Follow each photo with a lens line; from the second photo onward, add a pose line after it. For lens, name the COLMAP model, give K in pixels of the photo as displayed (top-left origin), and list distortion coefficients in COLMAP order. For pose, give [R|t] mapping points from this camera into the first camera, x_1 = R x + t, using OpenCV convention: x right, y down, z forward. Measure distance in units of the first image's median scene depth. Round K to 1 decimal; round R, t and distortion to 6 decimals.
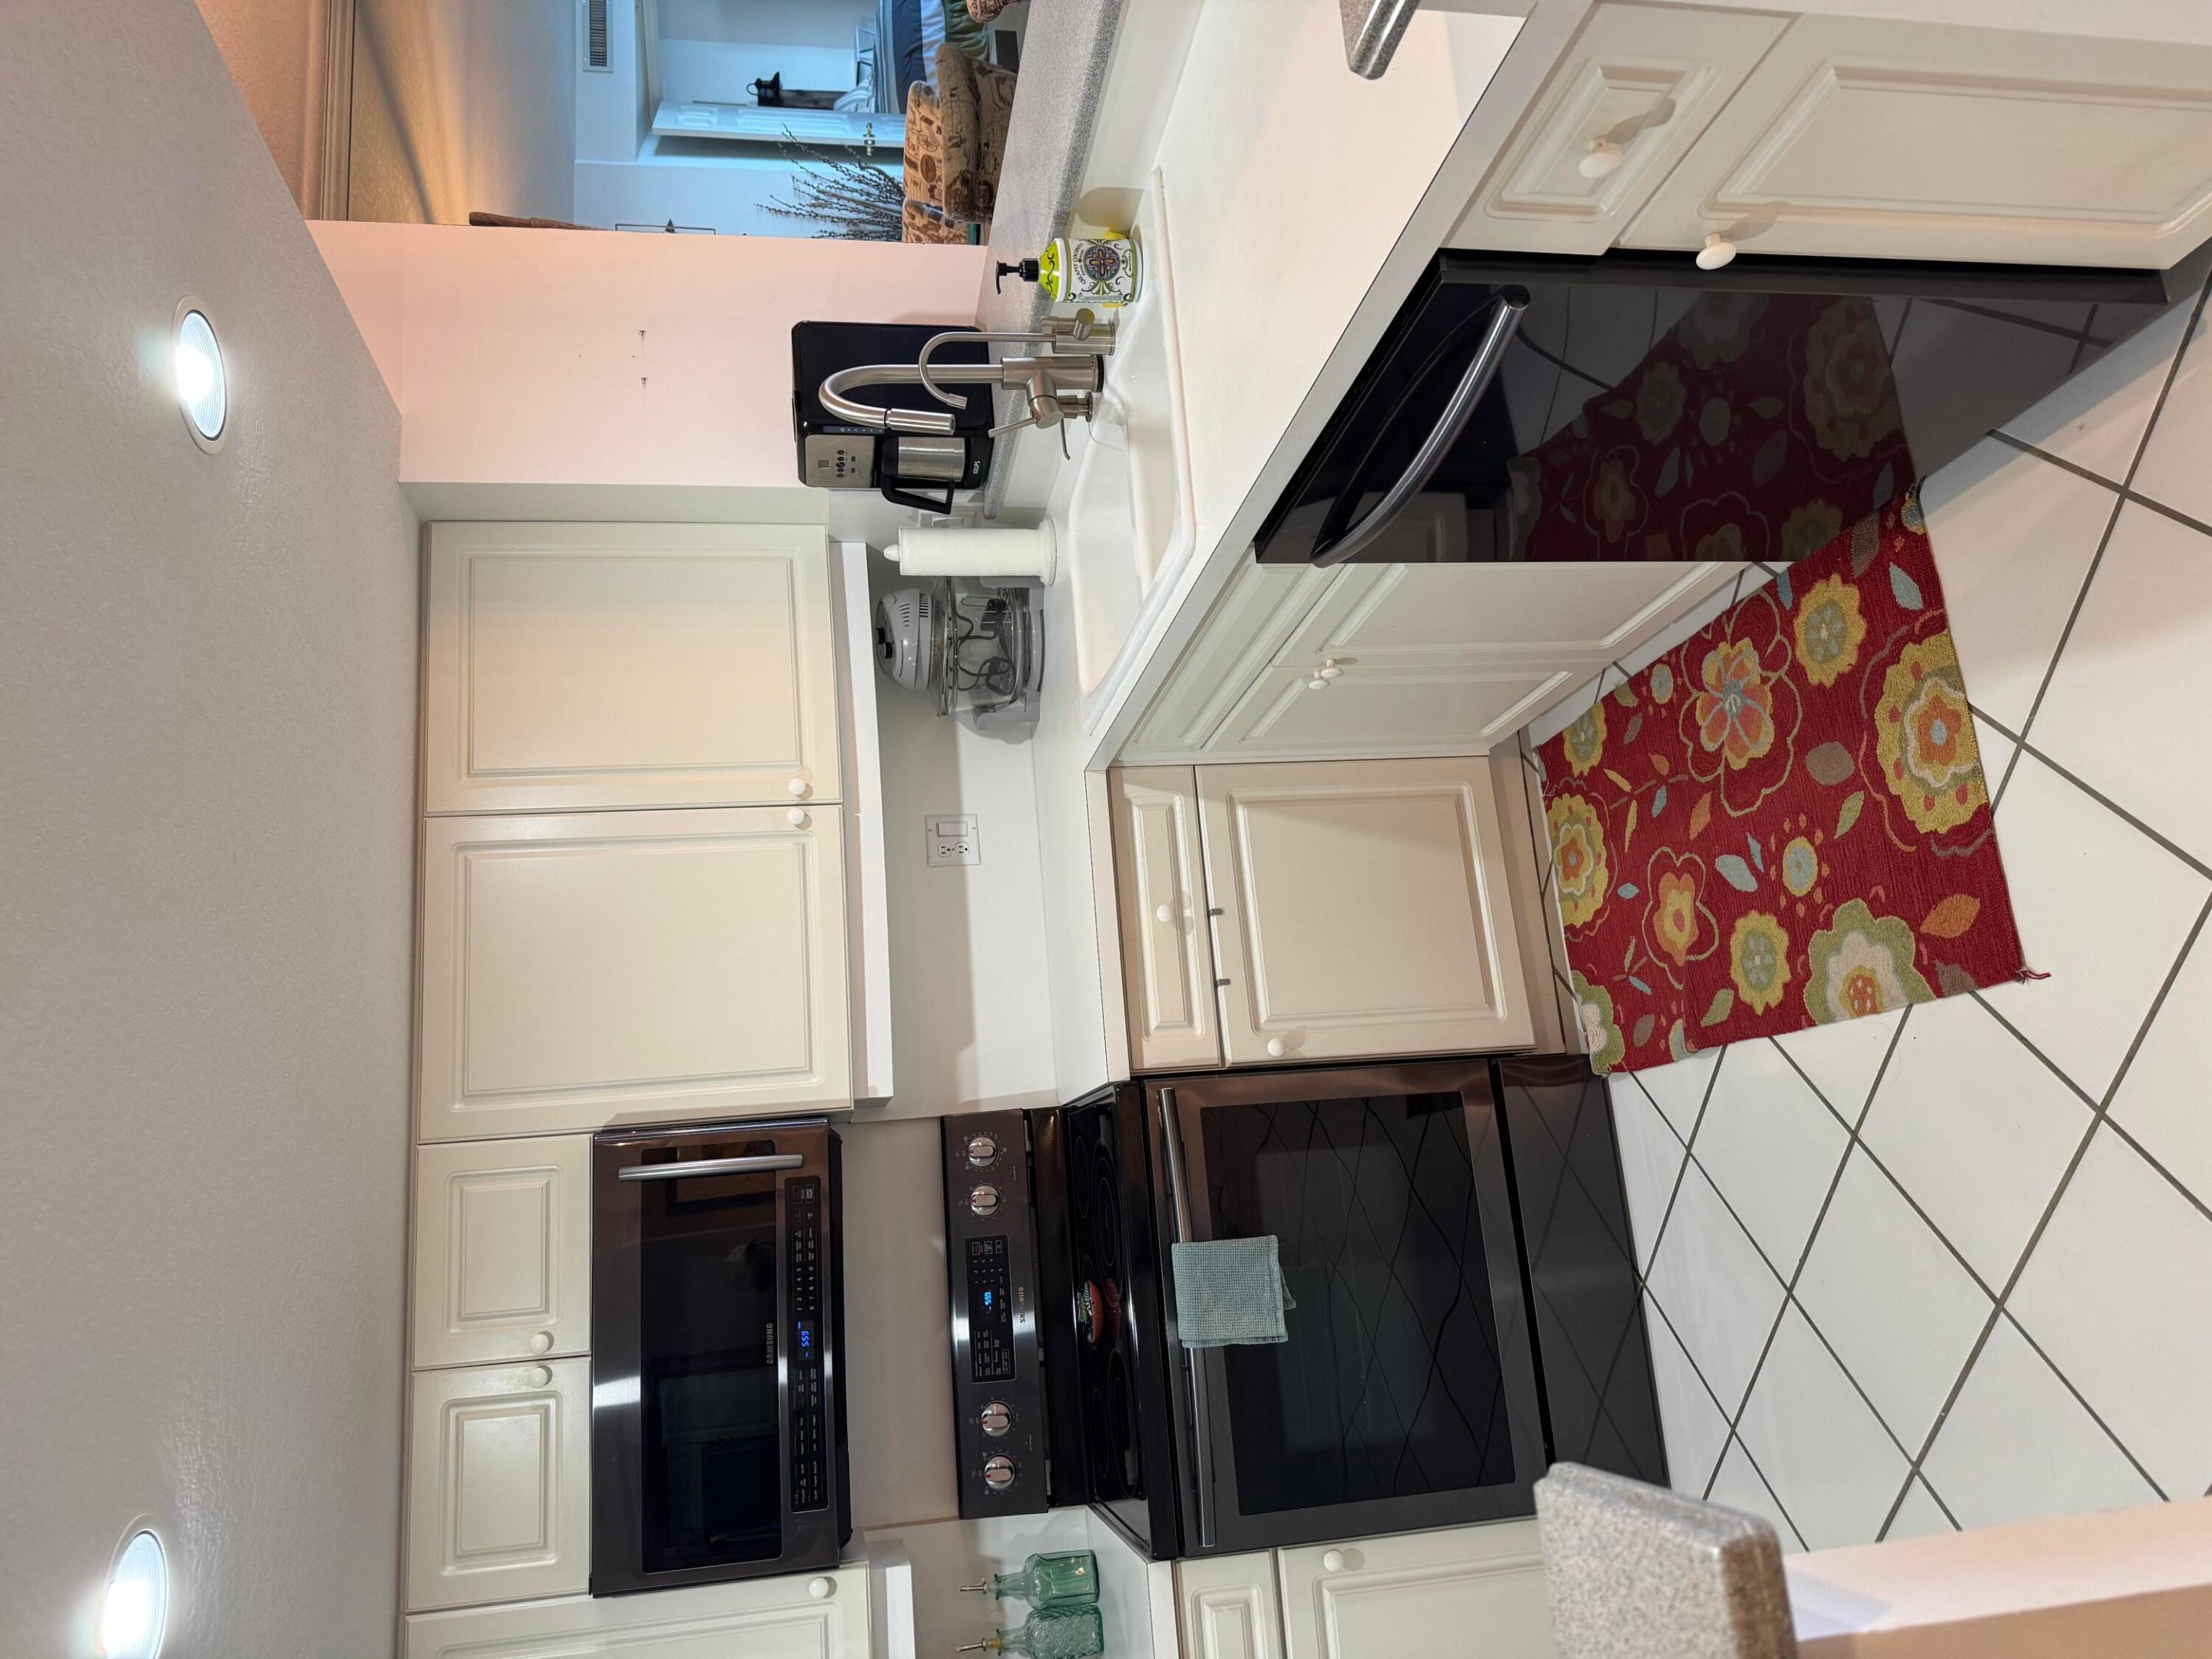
lens RADIAL K [[1533.0, 0, 1106.0], [0, 1533.0, 829.5], [0, 0, 1]] dist [0.058228, -0.112795]
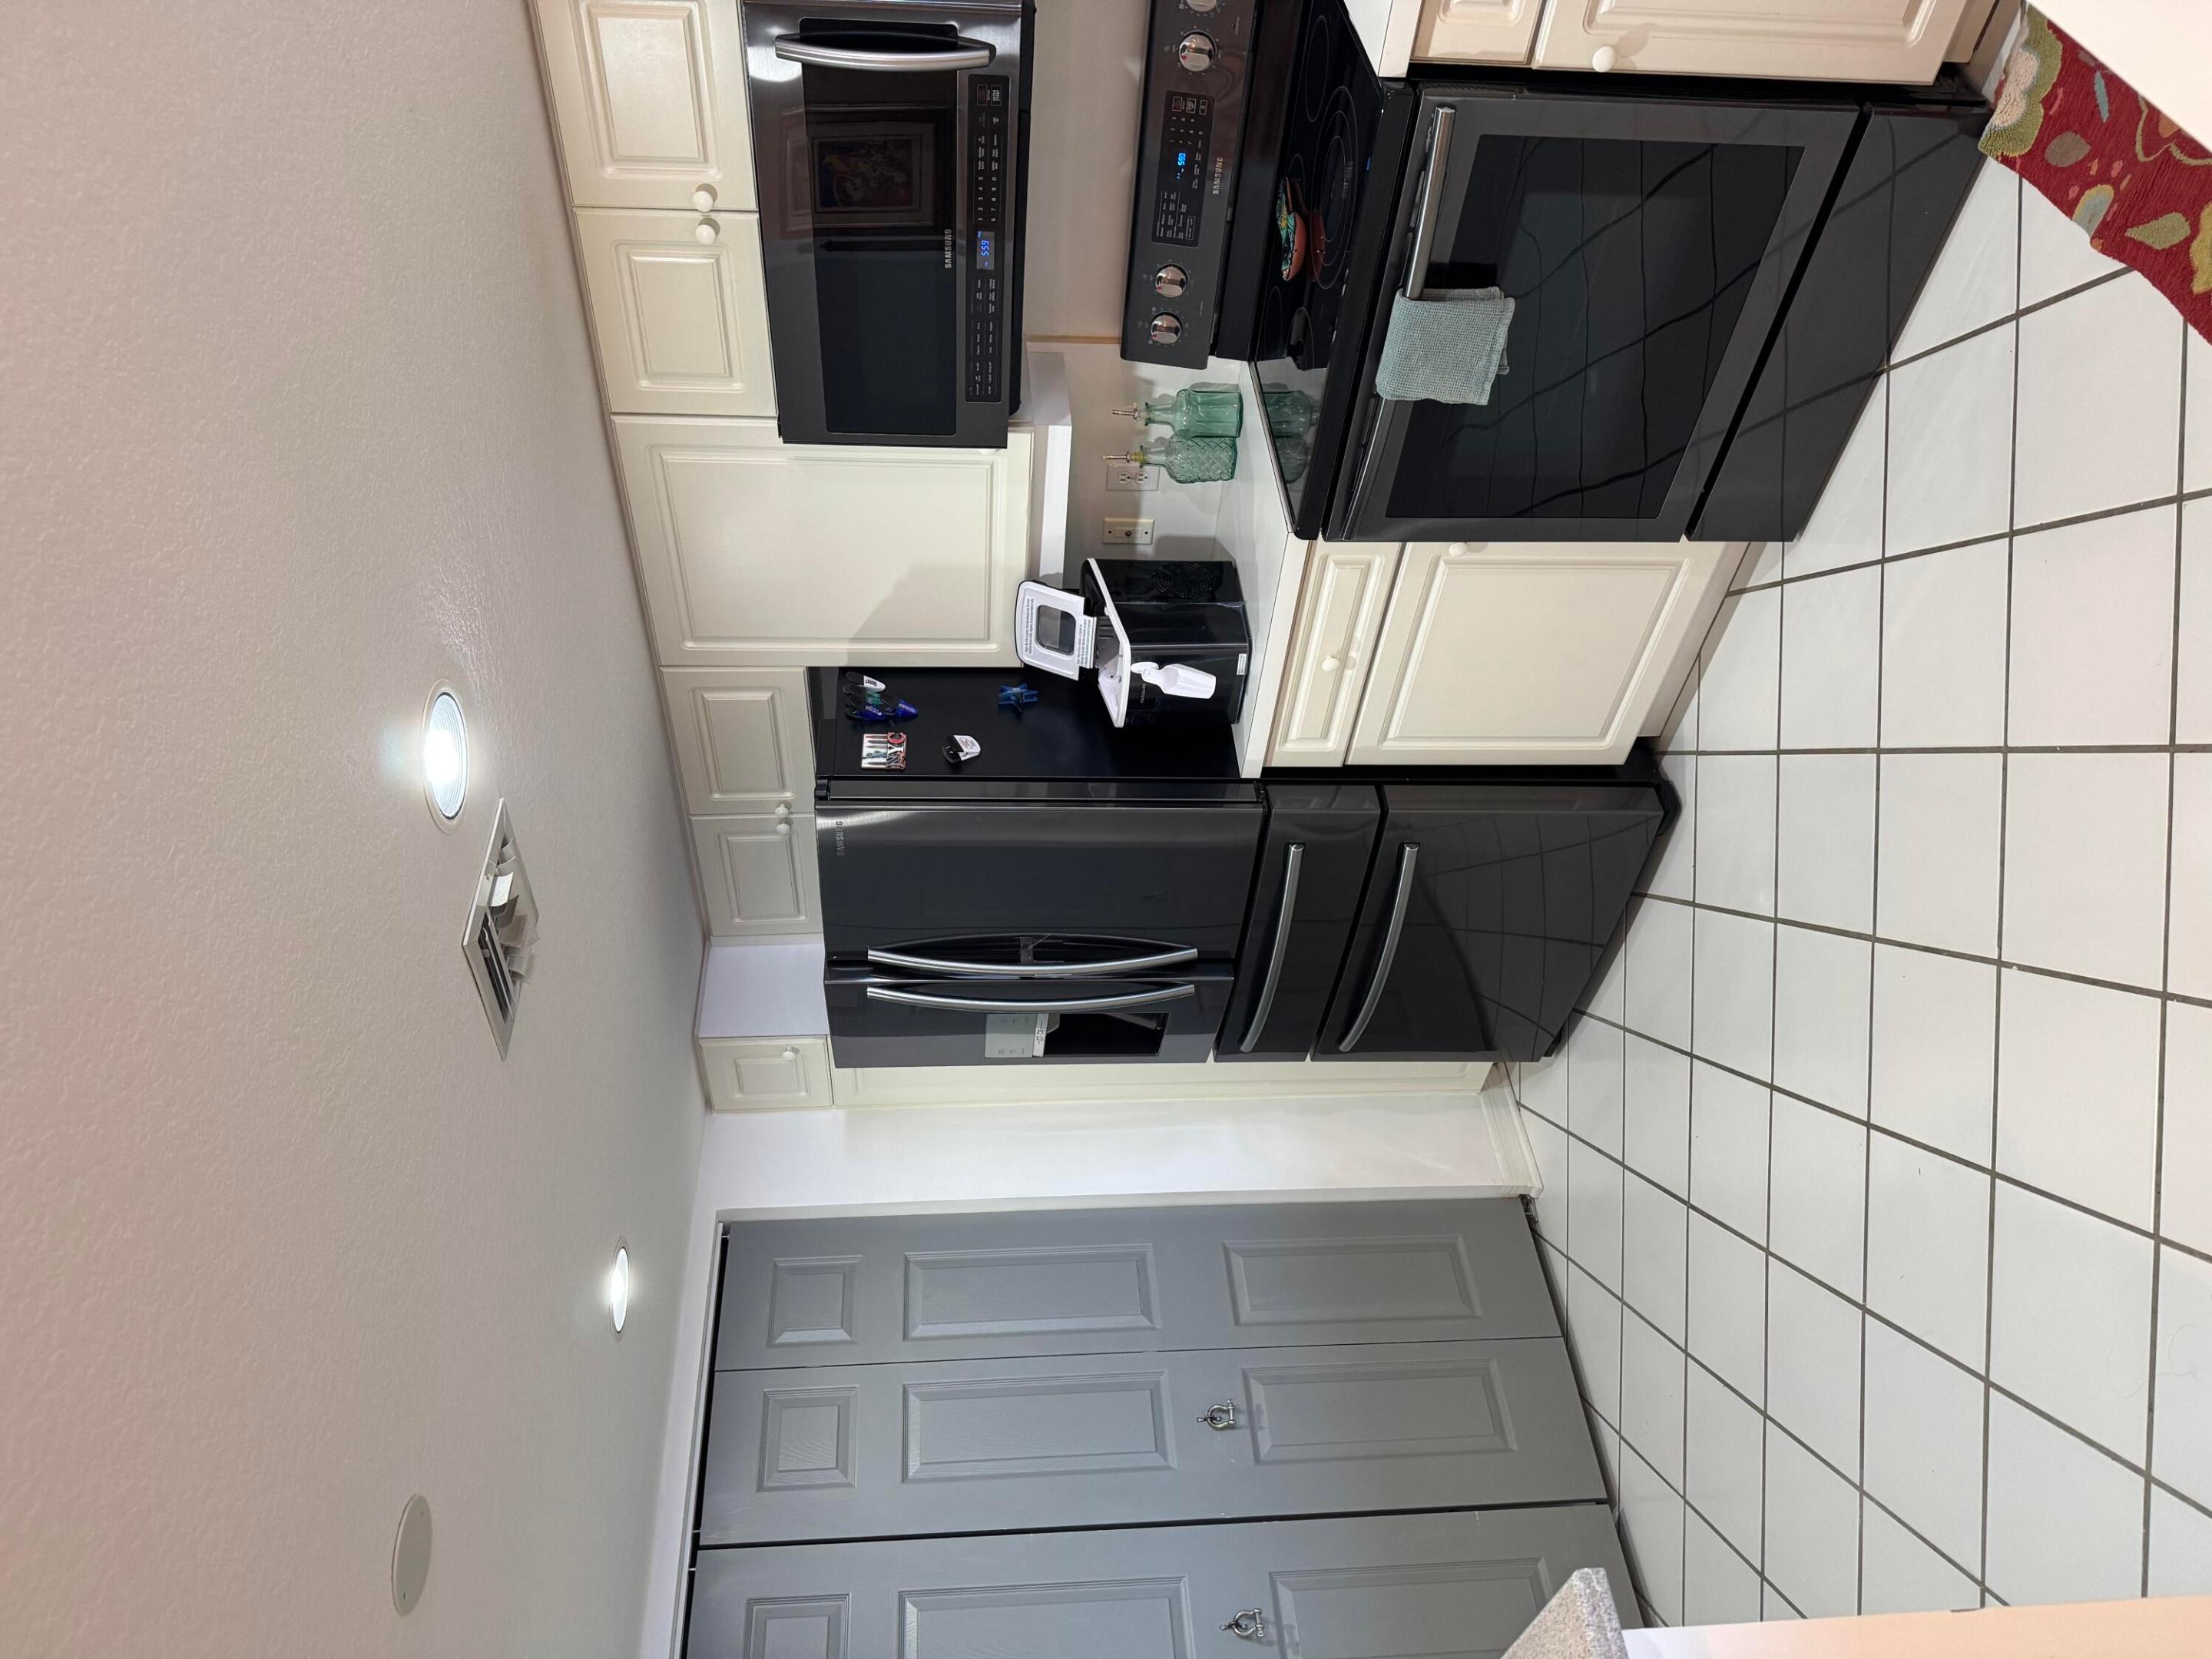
lens RADIAL K [[1543.4, 0, 1106.0], [0, 1543.4, 829.5], [0, 0, 1]] dist [-0.003895, -0.006664]
pose [[0.983867, 0.173136, 0.045063, -0.104437], [-0.119252, 0.446905, 0.886597, -0.345765], [0.133362, -0.877667, 0.460341, 0.274614]]
